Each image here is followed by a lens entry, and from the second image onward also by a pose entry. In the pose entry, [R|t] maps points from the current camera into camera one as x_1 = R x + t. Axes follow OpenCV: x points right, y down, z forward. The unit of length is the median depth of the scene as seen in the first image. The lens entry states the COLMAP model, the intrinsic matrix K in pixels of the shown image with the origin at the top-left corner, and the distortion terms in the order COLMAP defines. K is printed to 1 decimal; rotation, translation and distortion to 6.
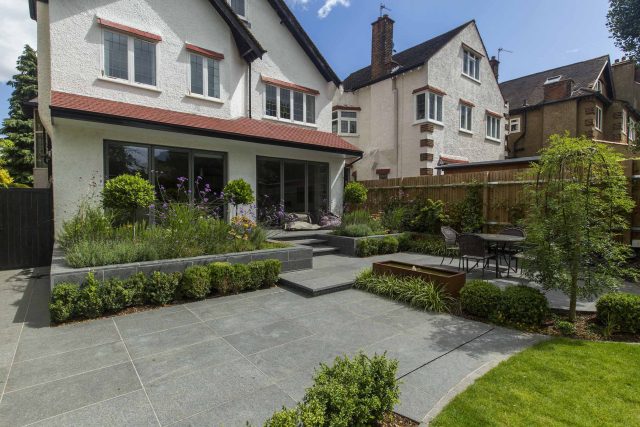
lens RADIAL K [[325.2, 0, 320.0], [0, 325.2, 213.5], [0, 0, 1]] dist [-0.000458, -0.000575]
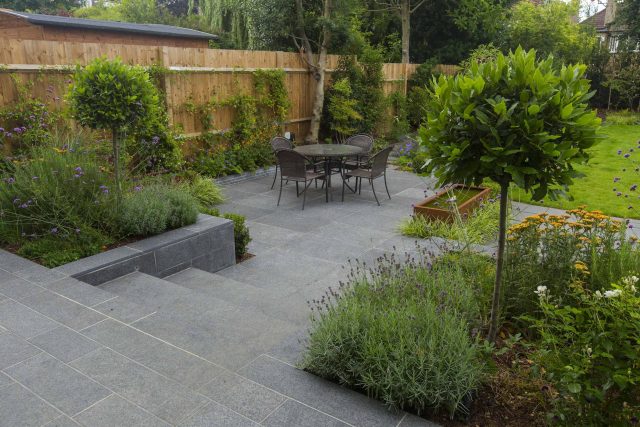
lens RADIAL K [[486.0, 0, 320.0], [0, 486.0, 213.5], [0, 0, 1]] dist [0.001488, 0.002357]
pose [[-0.290244, -0.262727, 0.920181, -0.310139], [0.035883, 0.957910, 0.284818, -0.061071], [-0.956280, 0.115686, -0.268600, 0.742015]]
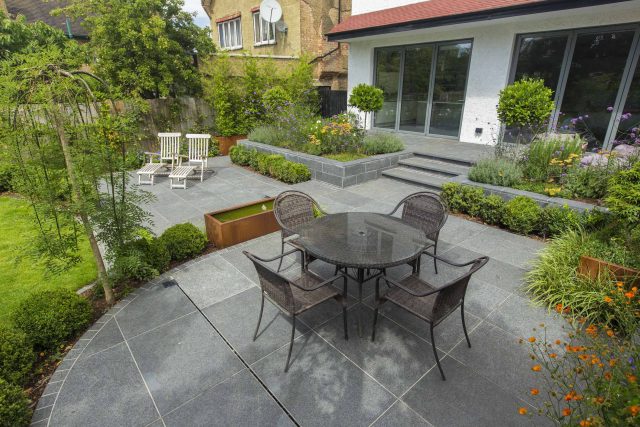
lens RADIAL K [[340.8, 0, 320.0], [0, 340.8, 213.5], [0, 0, 1]] dist [0.001752, -0.000060]
pose [[0.035135, 0.352117, -0.935296, 0.519670], [-0.027678, 0.935858, 0.351289, -0.059826], [0.998999, 0.013545, 0.042627, 0.511408]]
